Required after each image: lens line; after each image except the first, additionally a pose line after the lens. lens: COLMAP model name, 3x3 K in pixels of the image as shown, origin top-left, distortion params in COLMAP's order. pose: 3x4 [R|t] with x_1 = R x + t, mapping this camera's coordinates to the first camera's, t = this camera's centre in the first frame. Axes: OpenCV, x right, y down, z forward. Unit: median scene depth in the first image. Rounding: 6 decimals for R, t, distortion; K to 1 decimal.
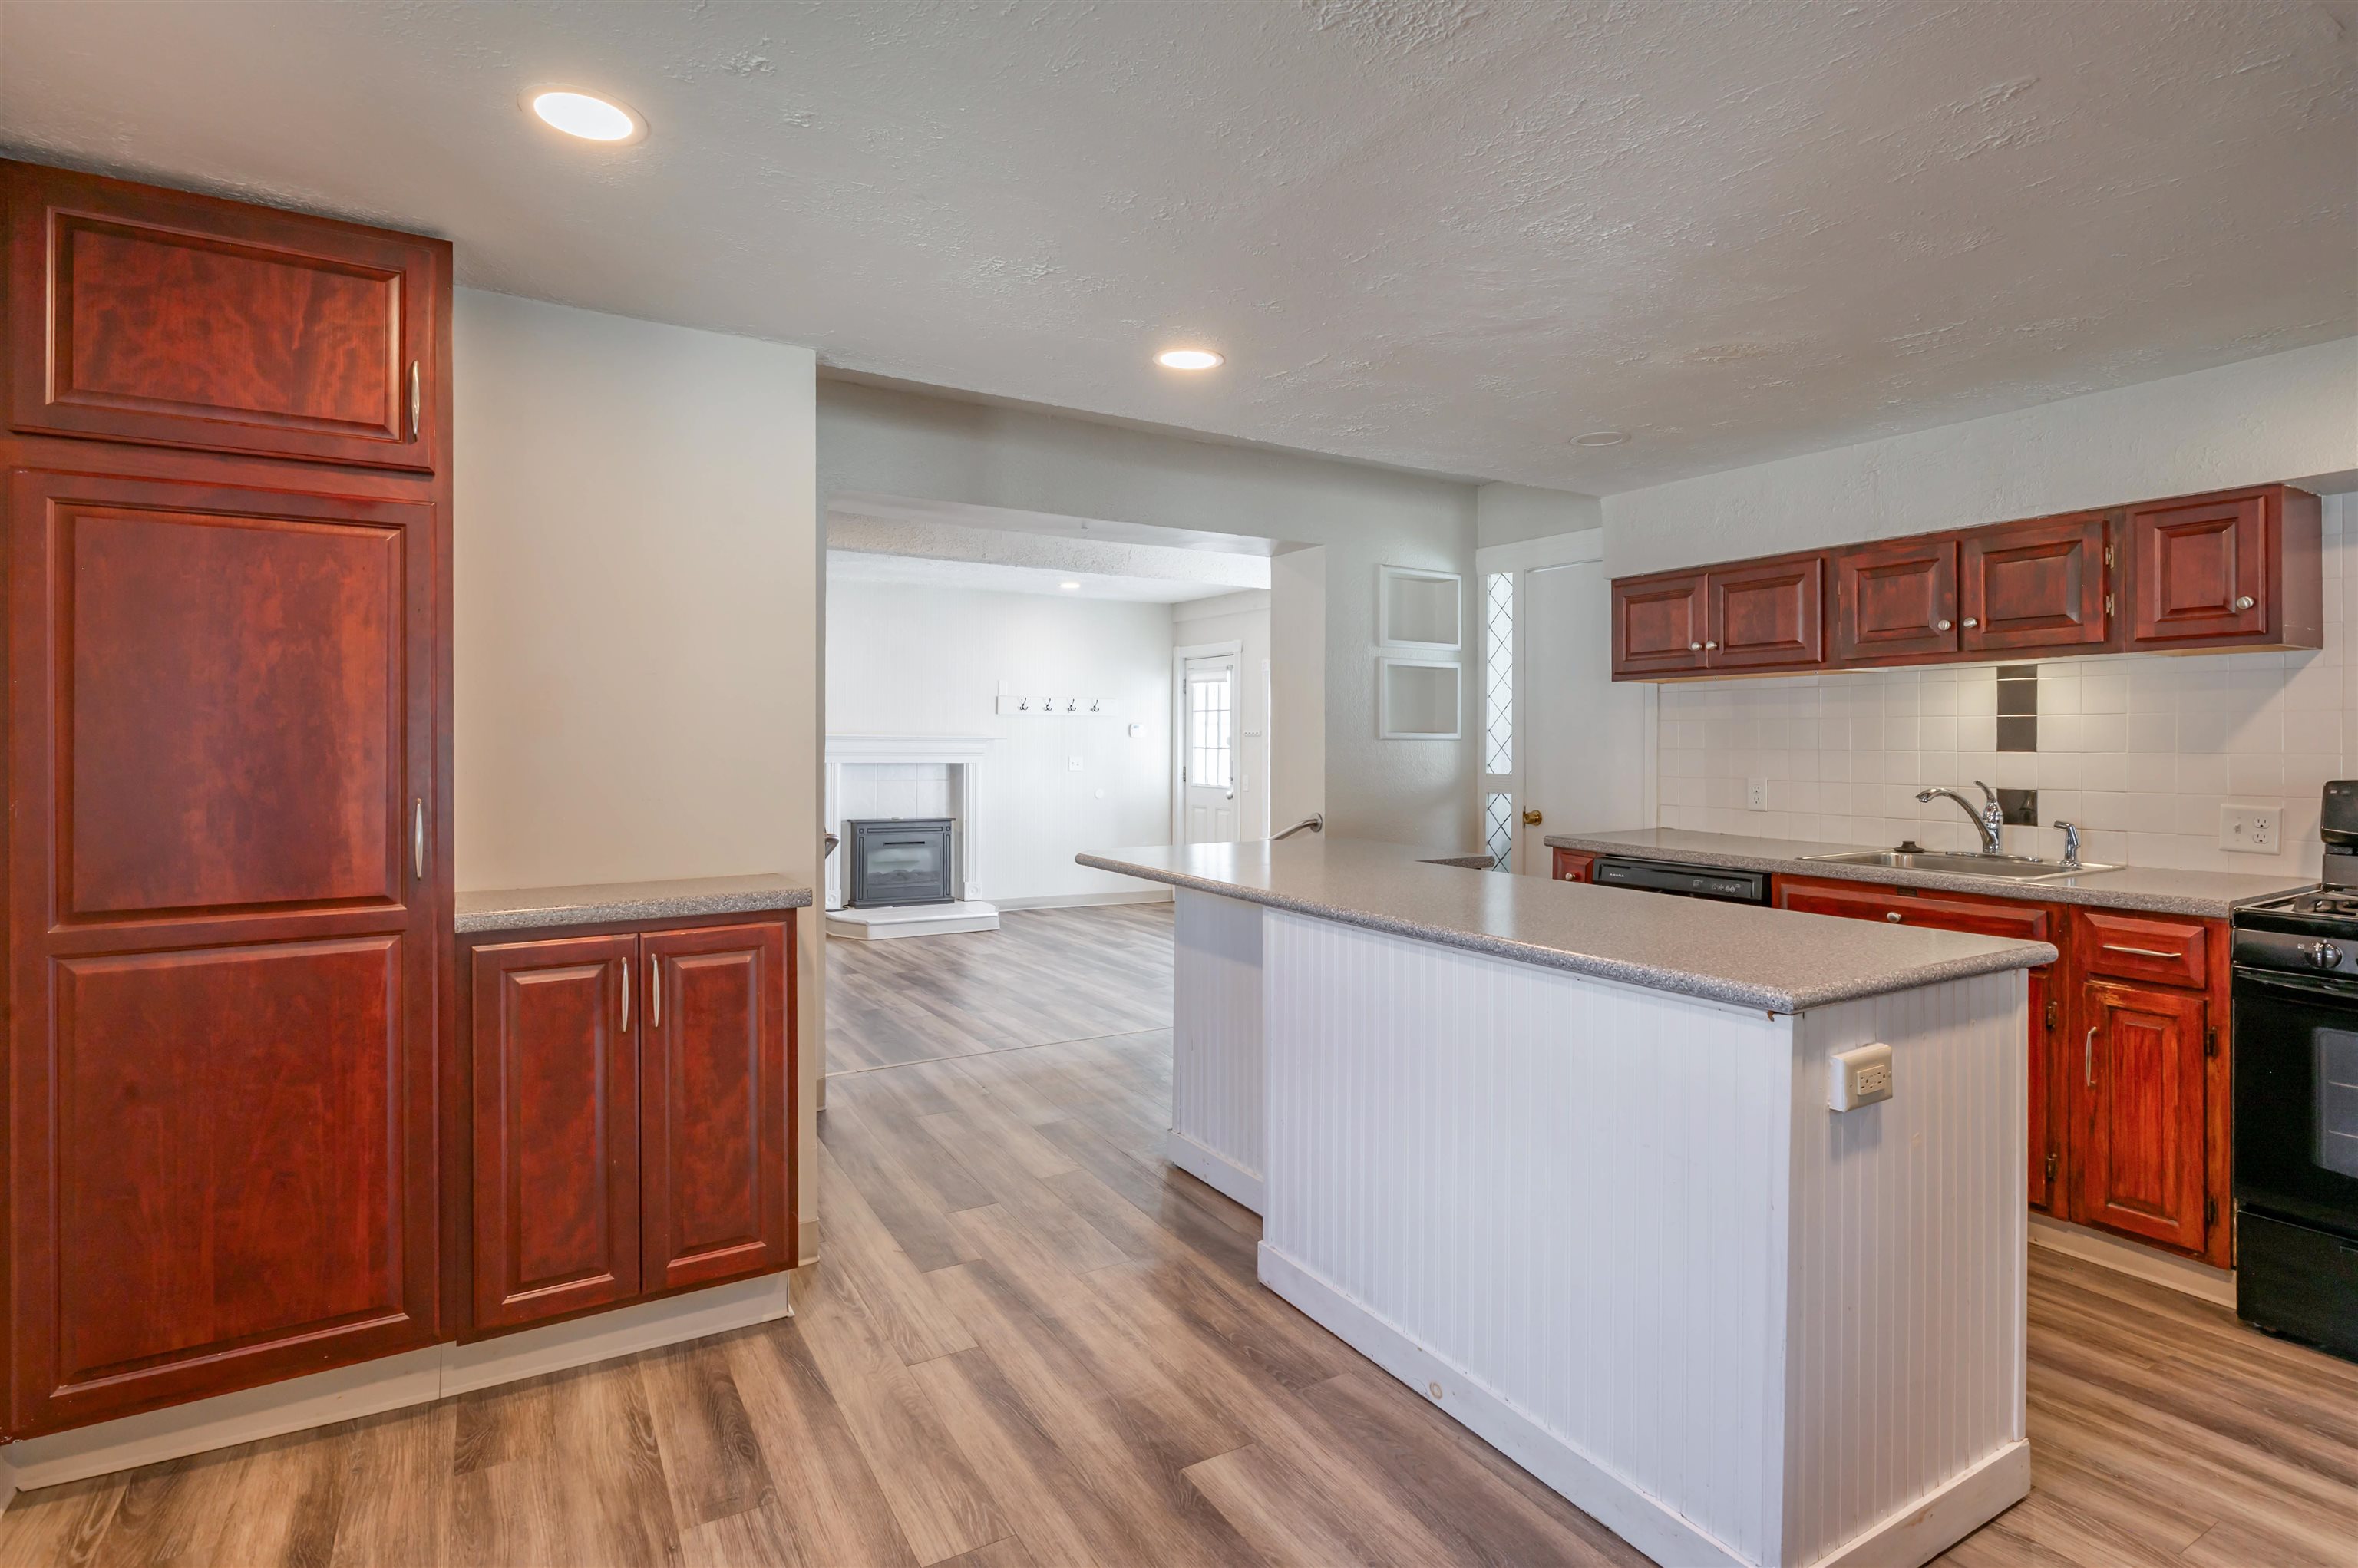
lens RADIAL K [[1161.2, 0, 1179.0], [0, 1161.2, 784.0], [0, 0, 1]] dist [-0.000079, 0.000485]
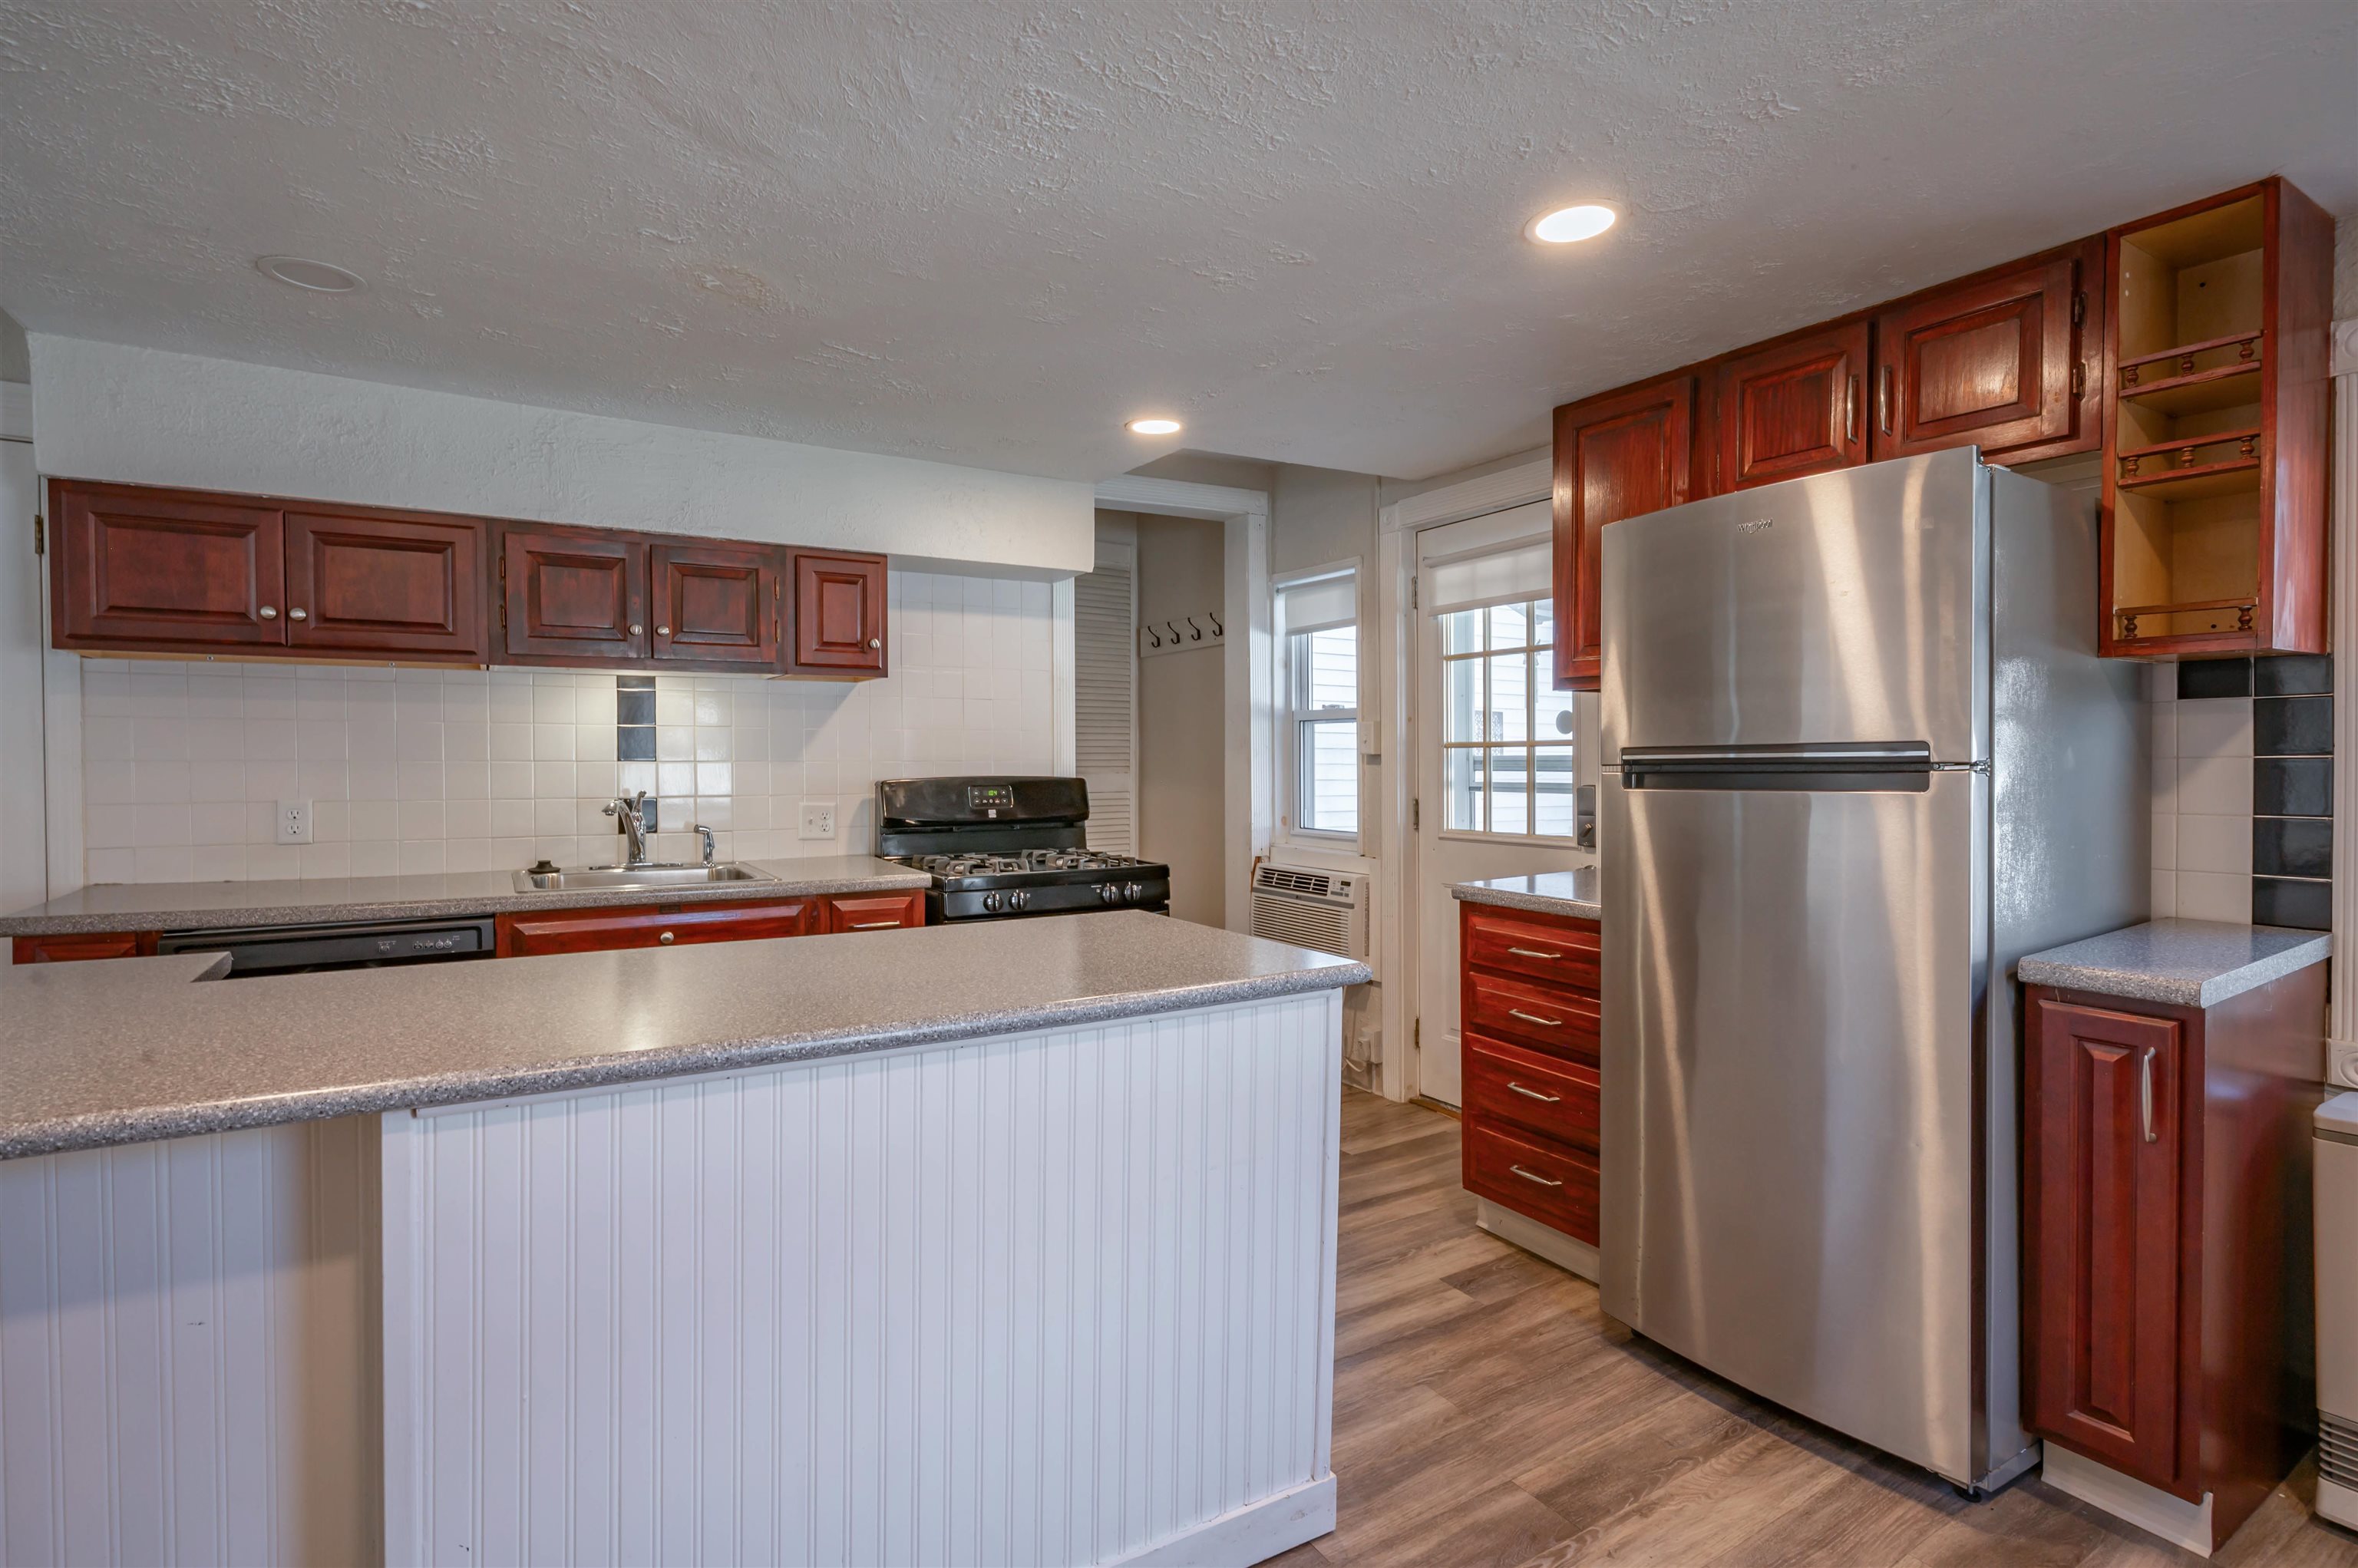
lens RADIAL K [[1161.2, 0, 1179.0], [0, 1161.2, 784.0], [0, 0, 1]] dist [-0.000079, 0.000485]
pose [[-0.019816, -0.027486, 0.999426, -0.298958], [0.032780, 0.999067, 0.028126, -0.020617], [-0.999266, 0.033318, -0.018896, 0.547234]]
